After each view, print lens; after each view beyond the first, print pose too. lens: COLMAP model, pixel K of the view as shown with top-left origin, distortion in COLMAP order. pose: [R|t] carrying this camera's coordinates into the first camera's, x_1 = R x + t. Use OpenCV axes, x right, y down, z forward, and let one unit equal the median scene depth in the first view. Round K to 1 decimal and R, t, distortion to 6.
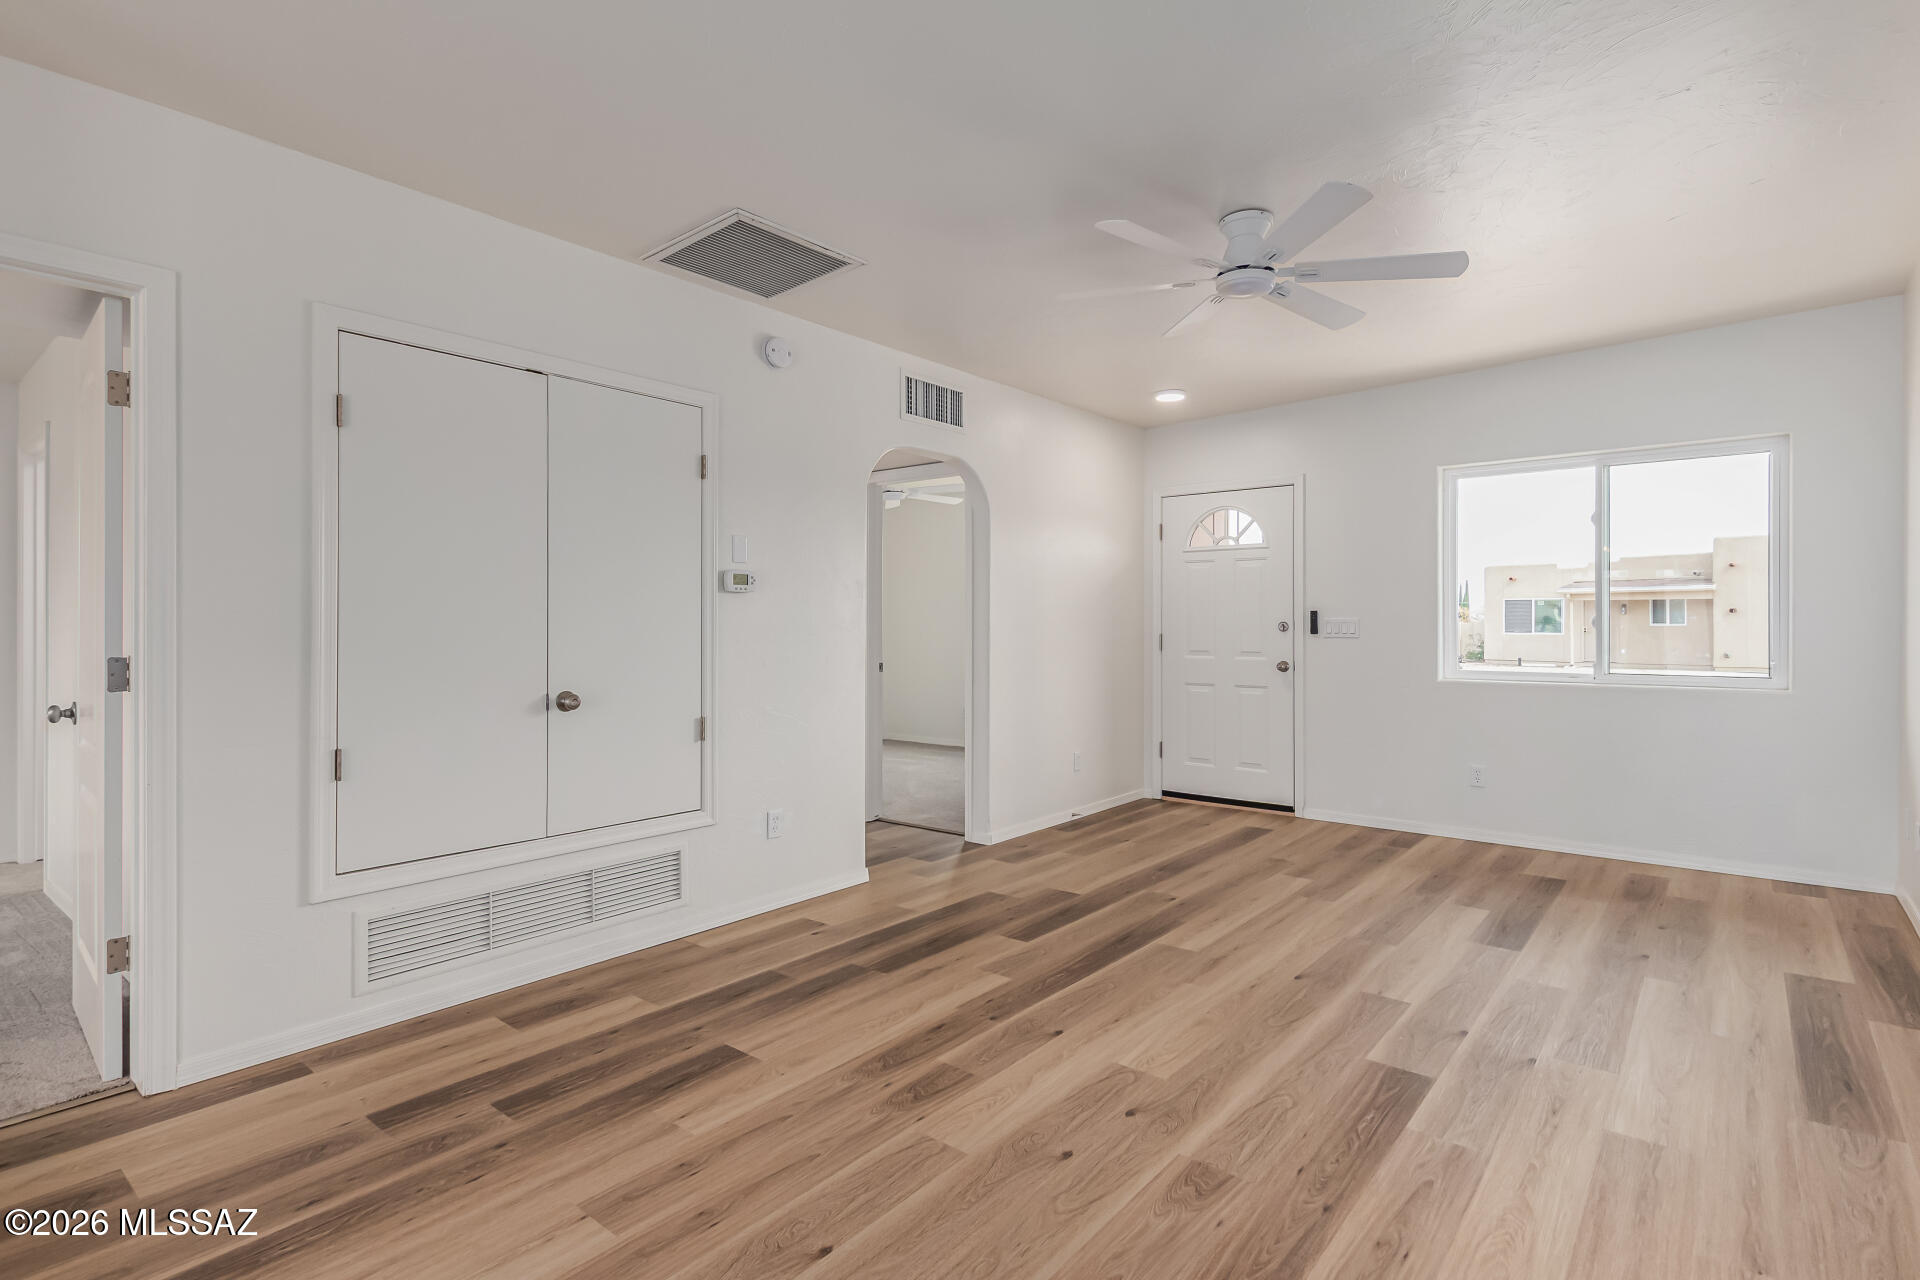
lens RADIAL K [[929.2, 0, 997.4], [0, 929.2, 620.0], [0, 0, 1]] dist [0.012409, -0.001840]
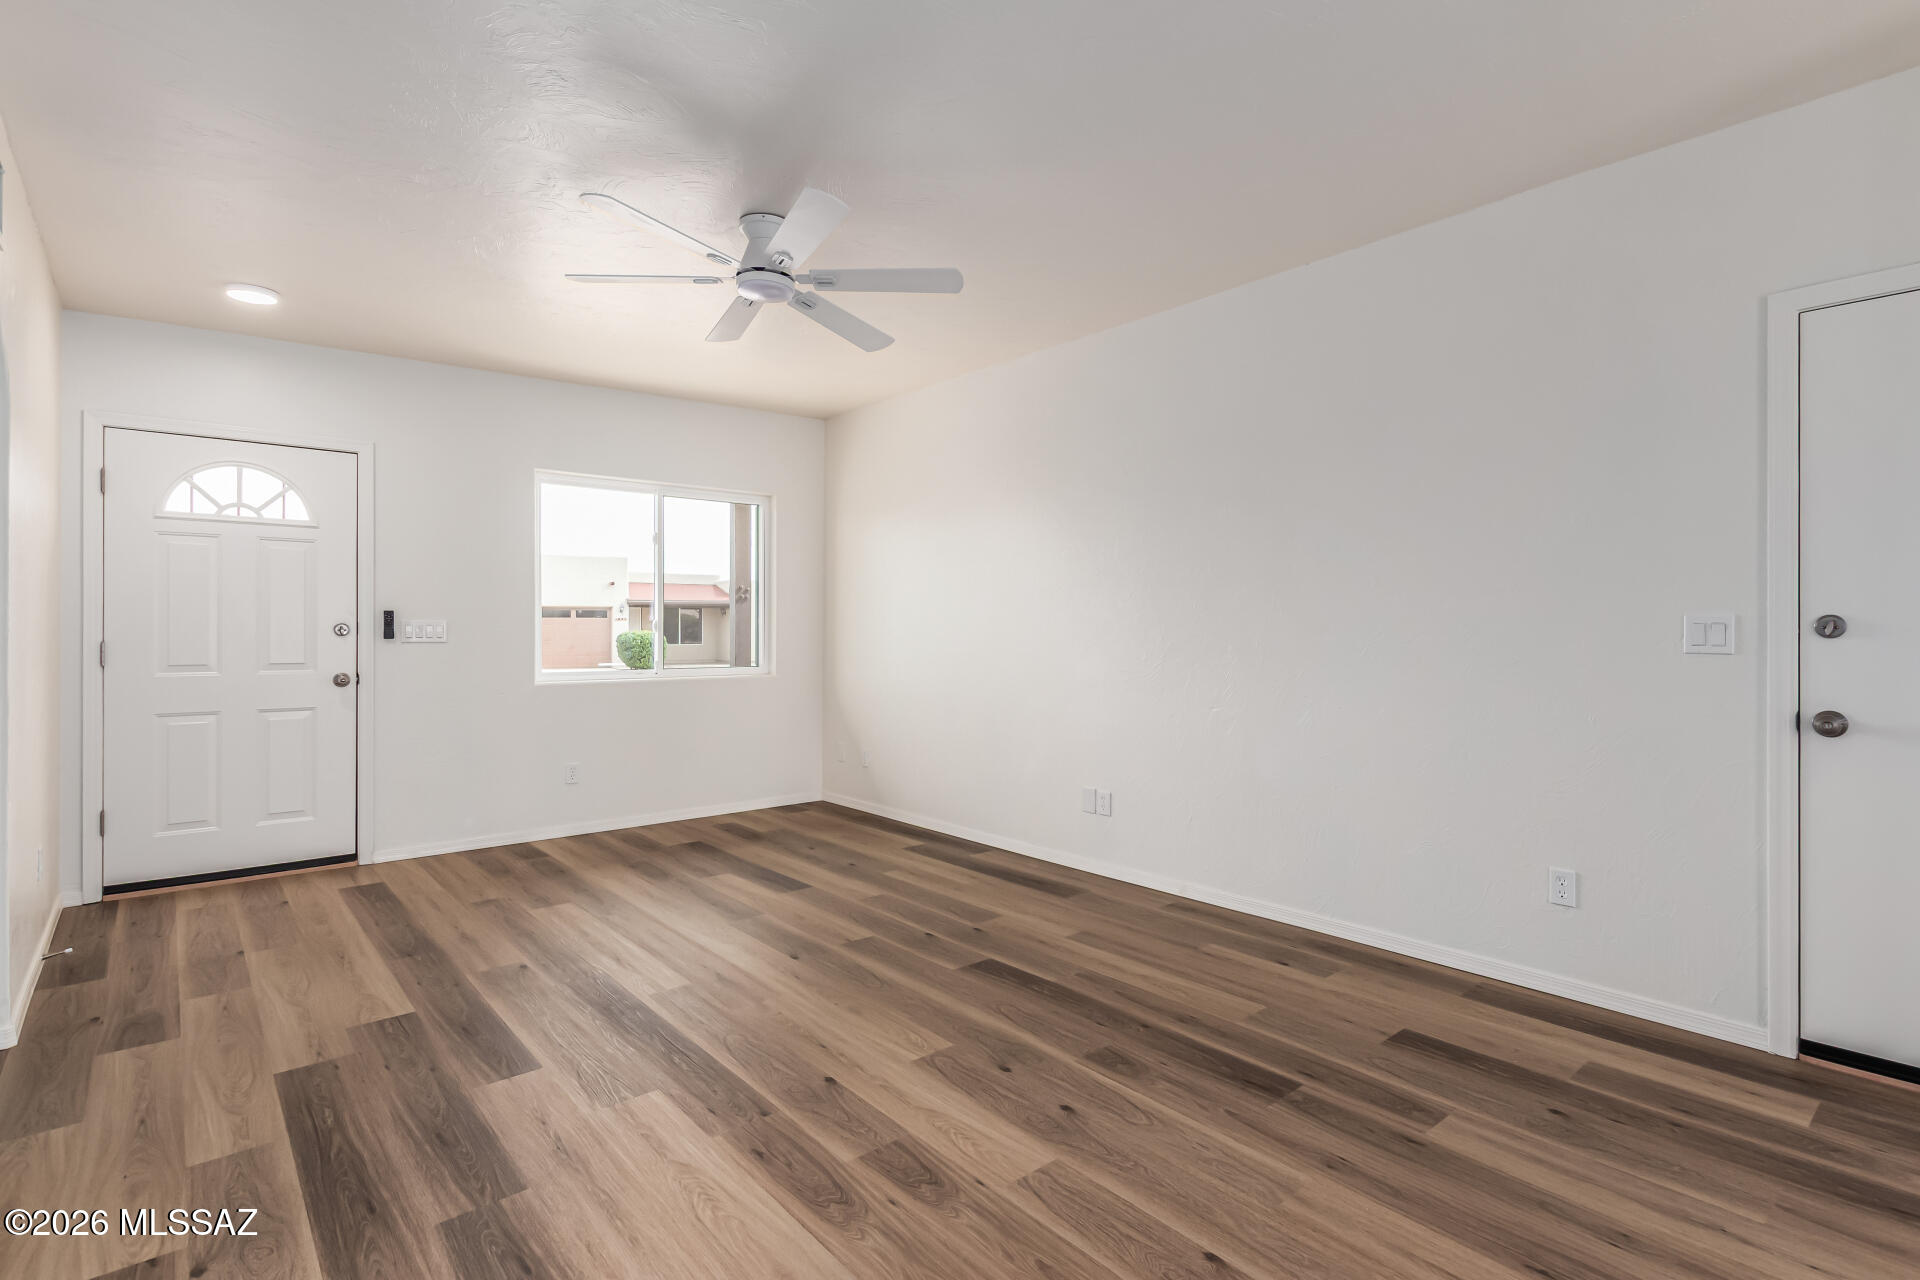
lens RADIAL K [[929.2, 0, 959.8], [0, 929.2, 638.4], [0, 0, 1]] dist [0.012409, -0.001840]
pose [[0.192072, -0.008650, 0.981343, -0.607693], [-0.005751, 0.999934, 0.009940, 0.005741], [-0.981364, -0.007553, 0.192009, 0.544716]]
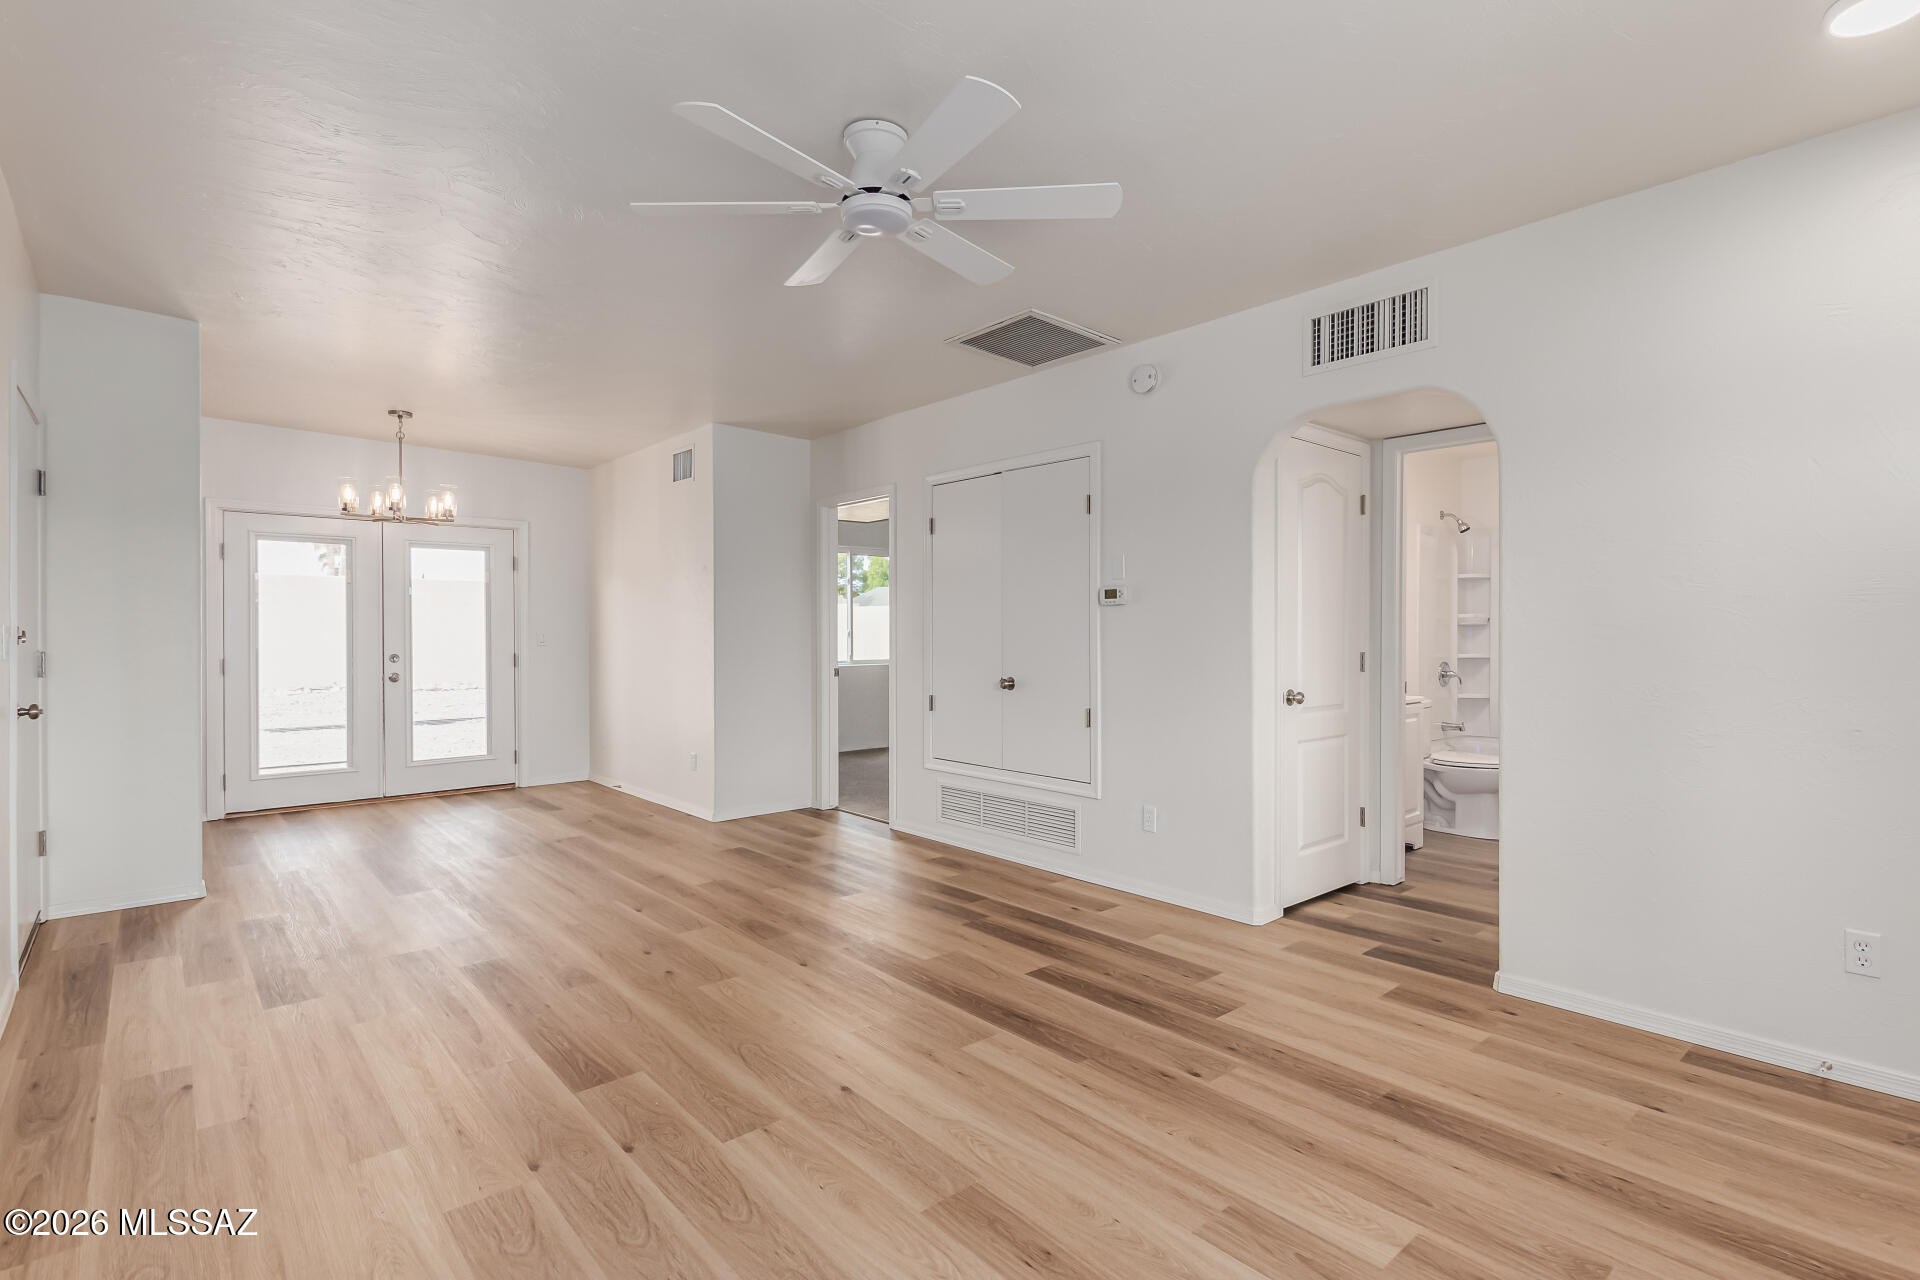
lens RADIAL K [[904.5, 0, 966.6], [0, 904.5, 638.2], [0, 0, 1]] dist [0.001137, 0.000411]
pose [[-0.169387, 0.007695, -0.985520, 0.931258], [0.006009, 0.999959, 0.006775, 0.002177], [0.985531, -0.004774, -0.169426, 1.093125]]
